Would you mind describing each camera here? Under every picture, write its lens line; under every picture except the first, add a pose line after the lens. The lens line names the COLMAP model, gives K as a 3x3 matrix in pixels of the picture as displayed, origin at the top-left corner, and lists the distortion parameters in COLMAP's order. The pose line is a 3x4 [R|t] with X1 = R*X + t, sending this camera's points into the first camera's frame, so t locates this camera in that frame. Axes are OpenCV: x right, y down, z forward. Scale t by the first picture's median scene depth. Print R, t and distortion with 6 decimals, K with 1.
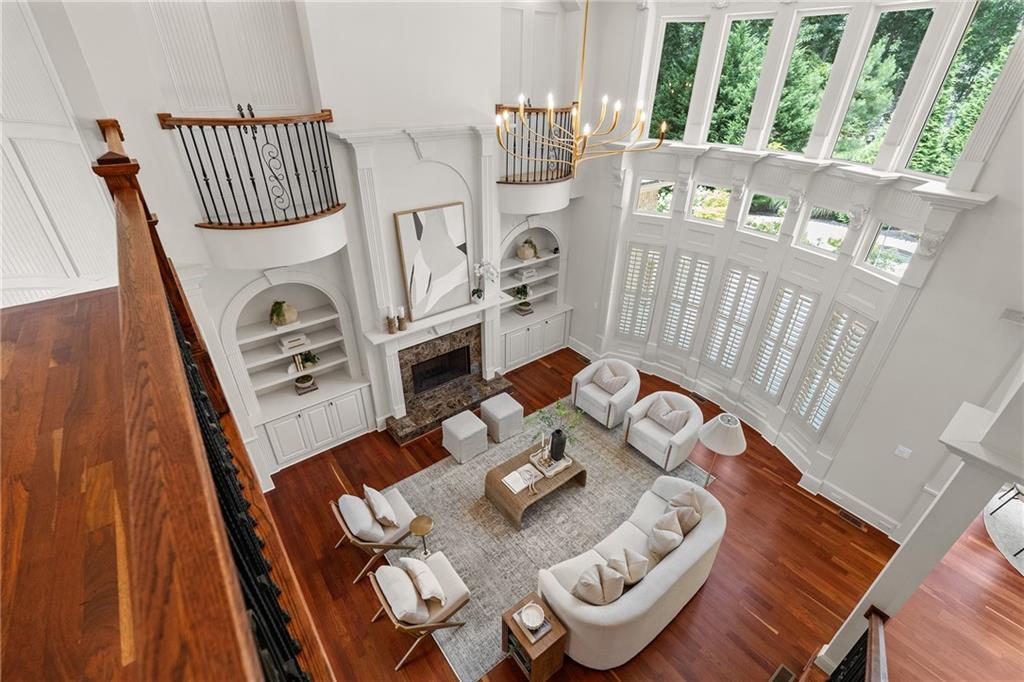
lens RADIAL K [[452.5, 0, 515.9], [0, 452.5, 343.2], [0, 0, 1]] dist [-0.009331, 0.000073]
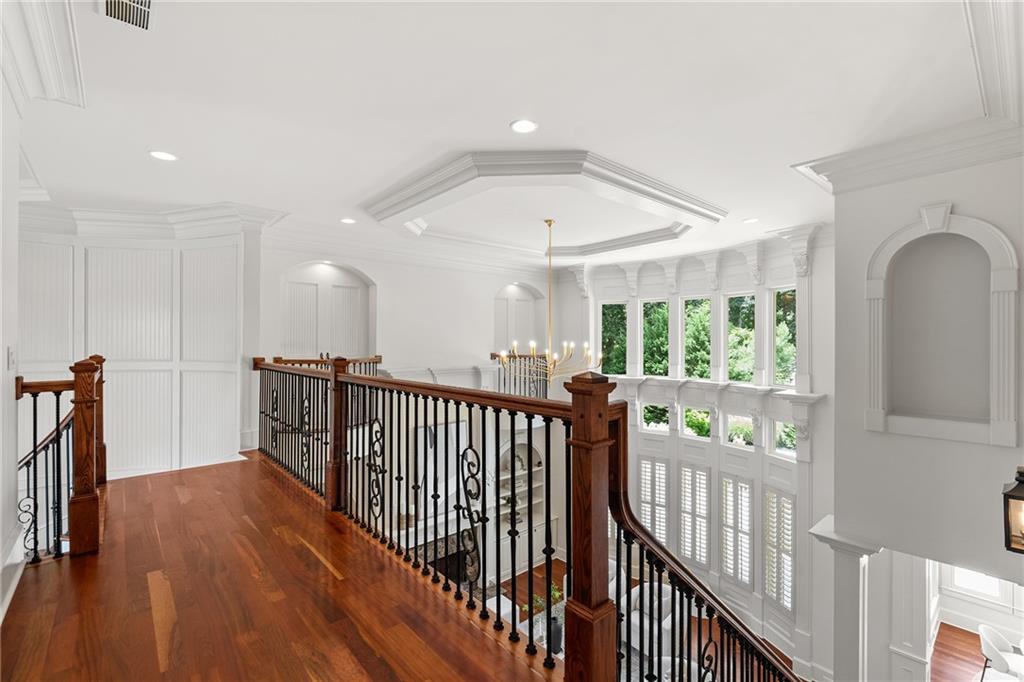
lens RADIAL K [[452.5, 0, 515.9], [0, 452.5, 343.2], [0, 0, 1]] dist [-0.009331, 0.000073]
pose [[0.998515, -0.015399, 0.052253, -0.039515], [0.039873, 0.860158, -0.508467, 0.167456], [-0.037116, 0.509796, 0.859494, -0.237992]]
